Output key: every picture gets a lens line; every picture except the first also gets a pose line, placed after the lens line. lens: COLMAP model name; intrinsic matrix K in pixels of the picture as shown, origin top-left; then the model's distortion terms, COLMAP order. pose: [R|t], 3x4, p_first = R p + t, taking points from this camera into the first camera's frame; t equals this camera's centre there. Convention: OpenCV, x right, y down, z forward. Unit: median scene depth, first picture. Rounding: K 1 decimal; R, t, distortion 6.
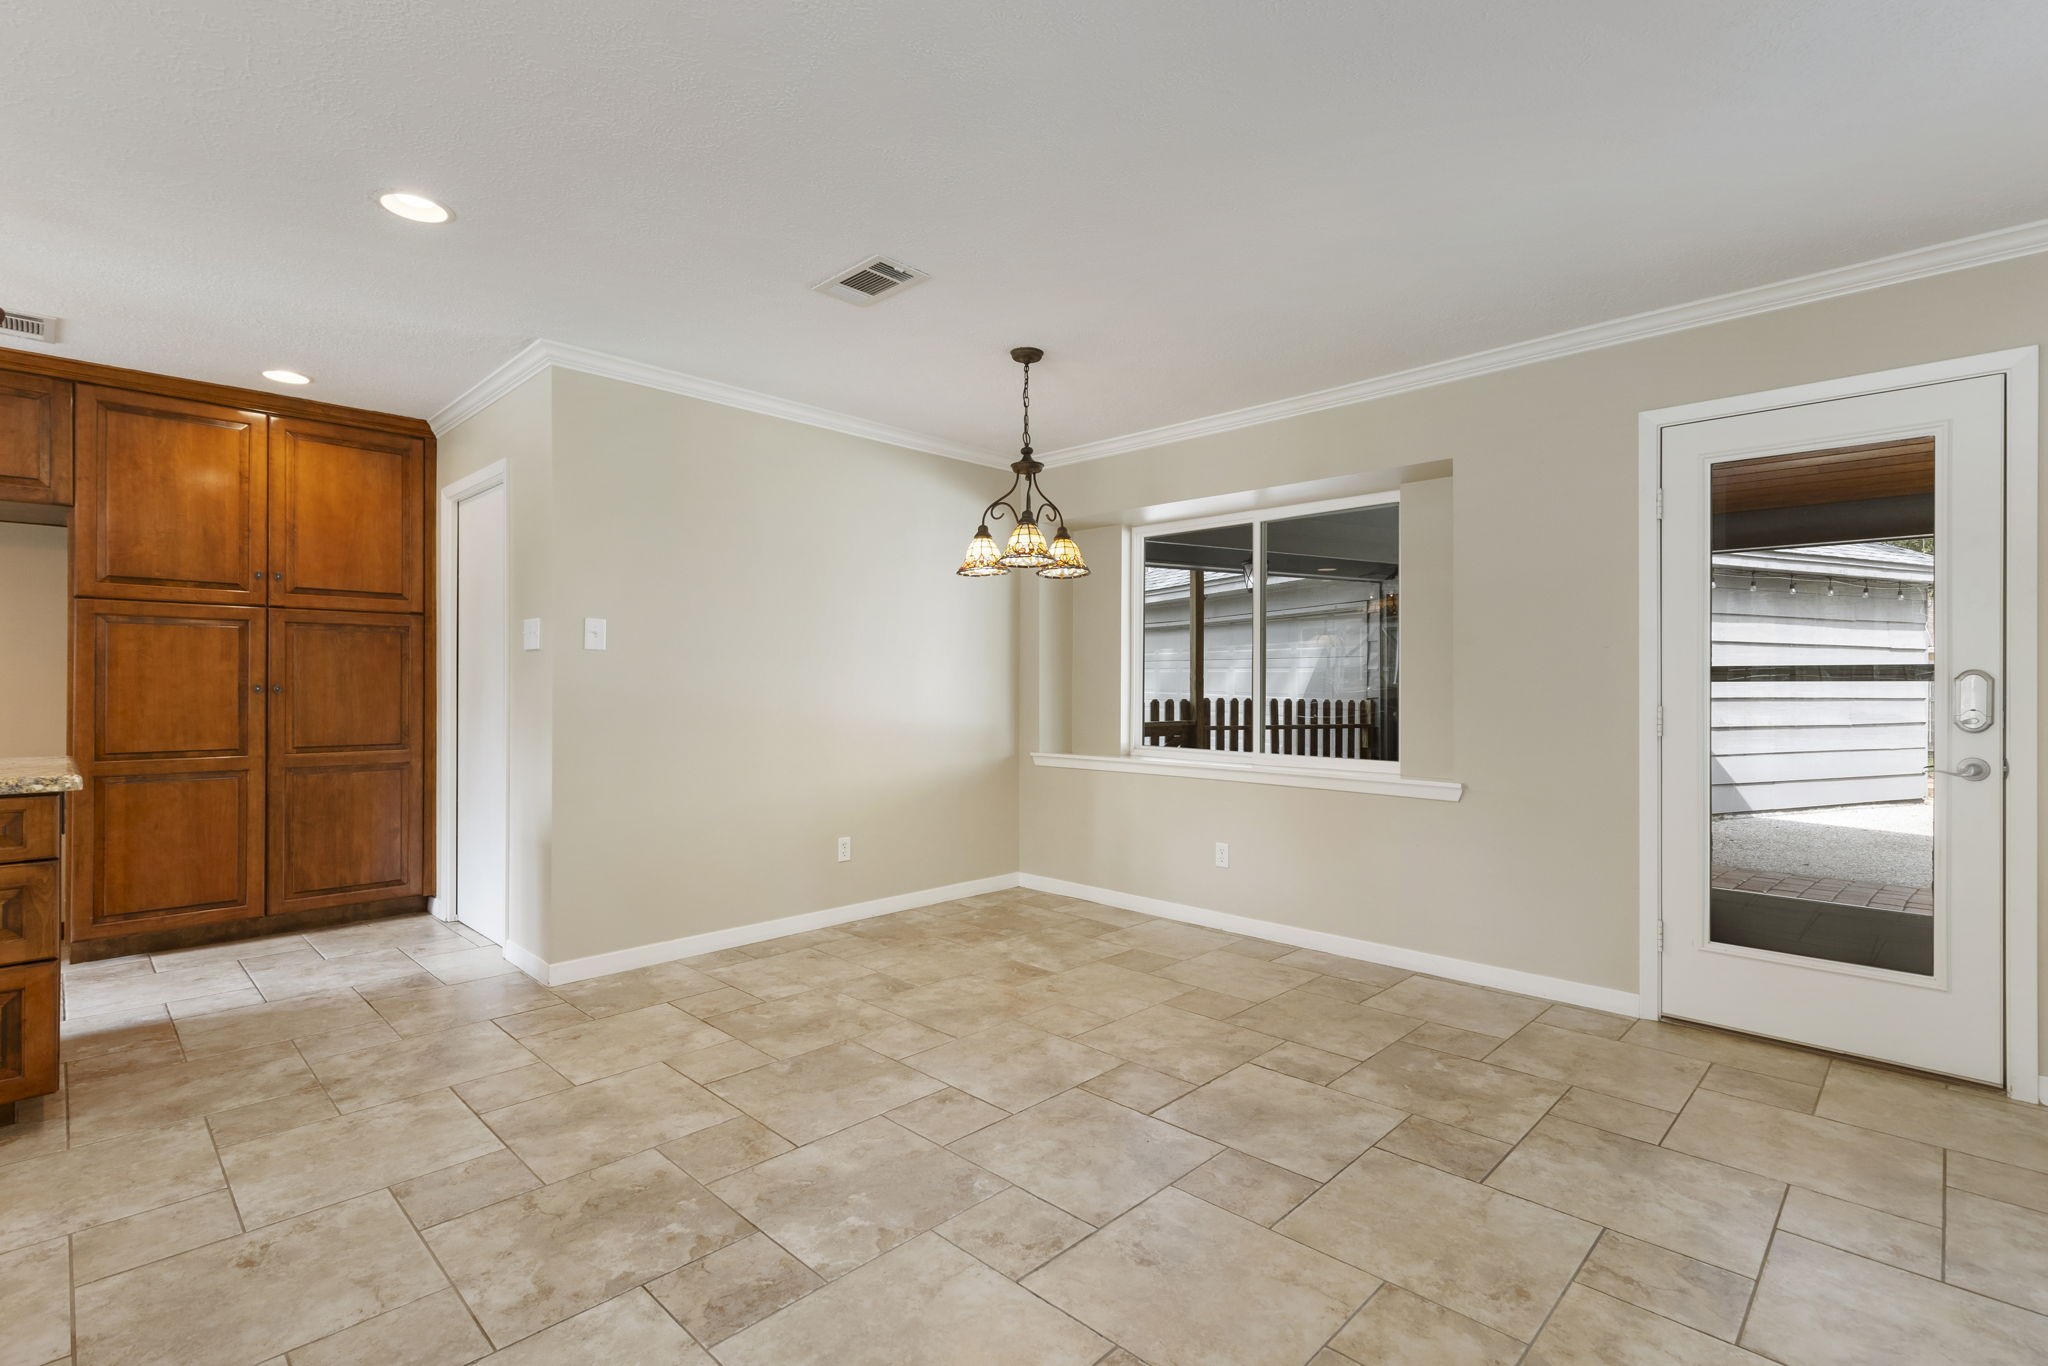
lens RADIAL K [[947.4, 0, 1024.8], [0, 947.4, 683.0], [0, 0, 1]] dist [0.002227, 0.000050]
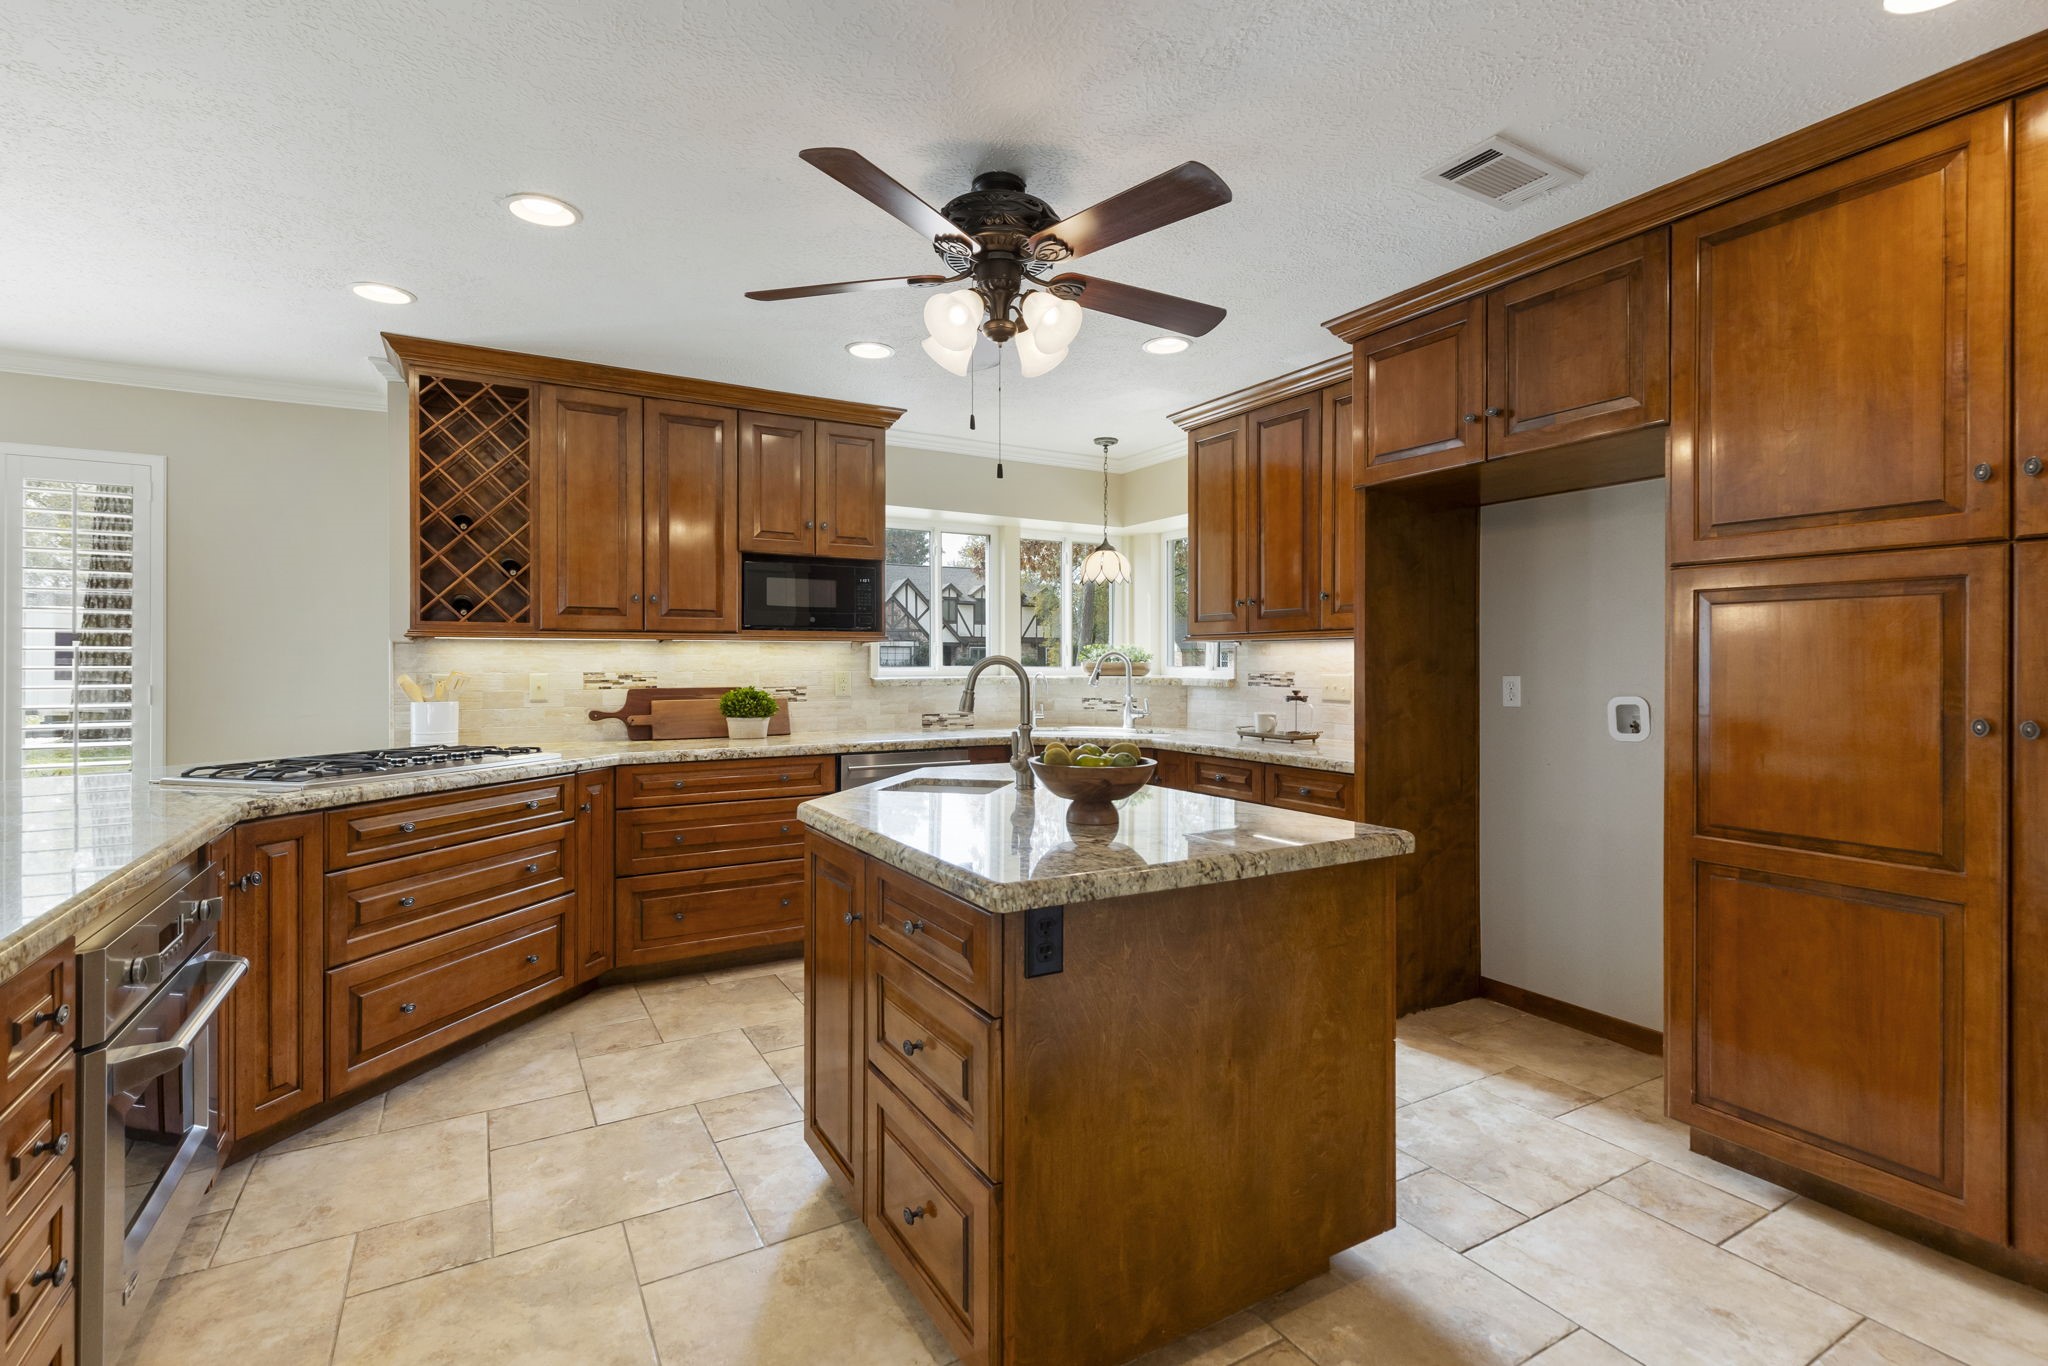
lens RADIAL K [[947.4, 0, 1024.7], [0, 947.4, 665.1], [0, 0, 1]] dist [0.002227, 0.000050]
pose [[-0.269072, -0.002863, -0.963116, -0.261449], [-0.000208, 0.999996, -0.002914, -0.022150], [0.963120, -0.000583, -0.269072, 0.697348]]
